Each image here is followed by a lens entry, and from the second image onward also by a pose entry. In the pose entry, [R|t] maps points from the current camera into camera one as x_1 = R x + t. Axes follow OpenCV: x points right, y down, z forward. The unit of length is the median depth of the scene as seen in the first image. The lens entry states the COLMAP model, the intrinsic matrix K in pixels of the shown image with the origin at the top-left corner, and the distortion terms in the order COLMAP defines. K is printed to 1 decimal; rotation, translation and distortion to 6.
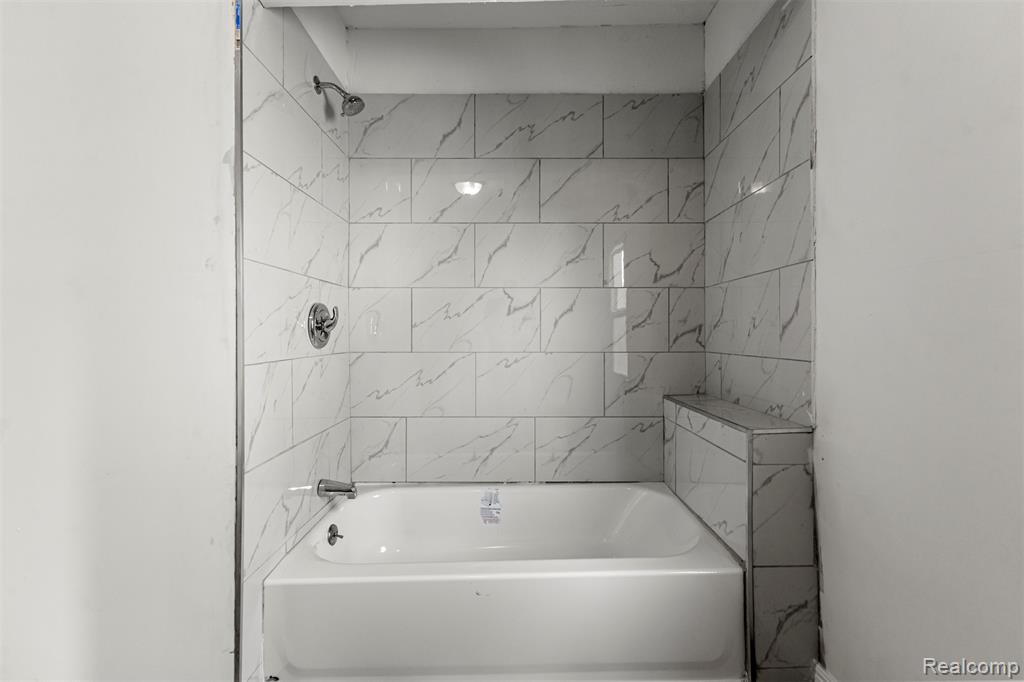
lens RADIAL K [[447.0, 0, 514.4], [0, 447.0, 334.1], [0, 0, 1]] dist [0.010911, 0.000139]
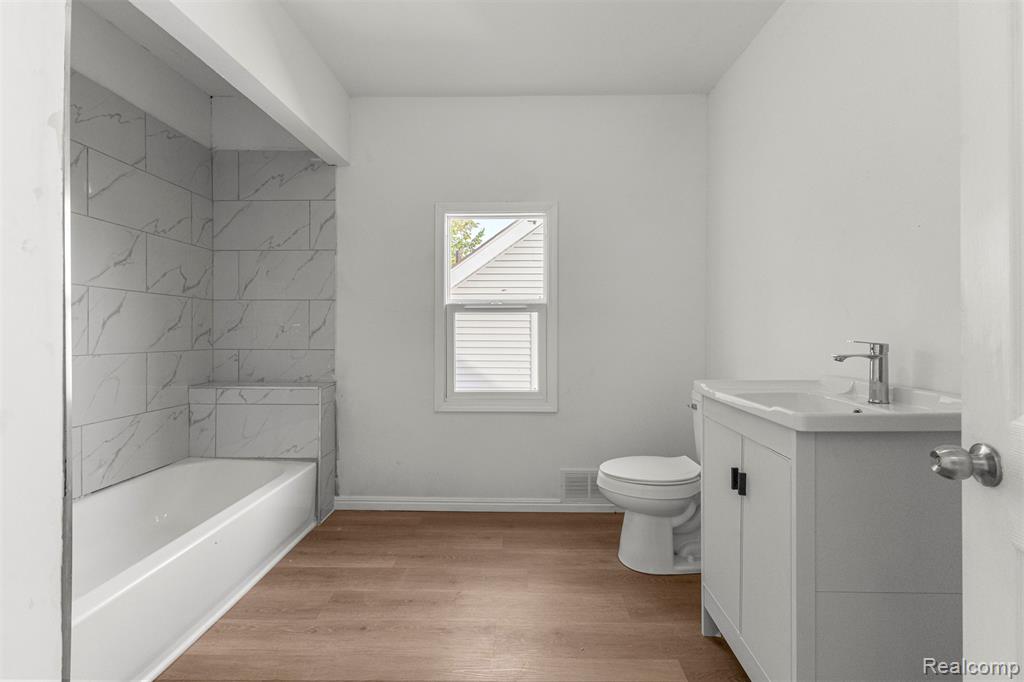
lens RADIAL K [[447.0, 0, 514.3], [0, 447.0, 336.7], [0, 0, 1]] dist [0.010911, 0.000139]
pose [[0.025188, -0.003435, 0.999677, -0.862494], [-0.005638, 0.999978, 0.003578, -0.006459], [-0.999667, -0.005726, 0.025168, 0.087724]]
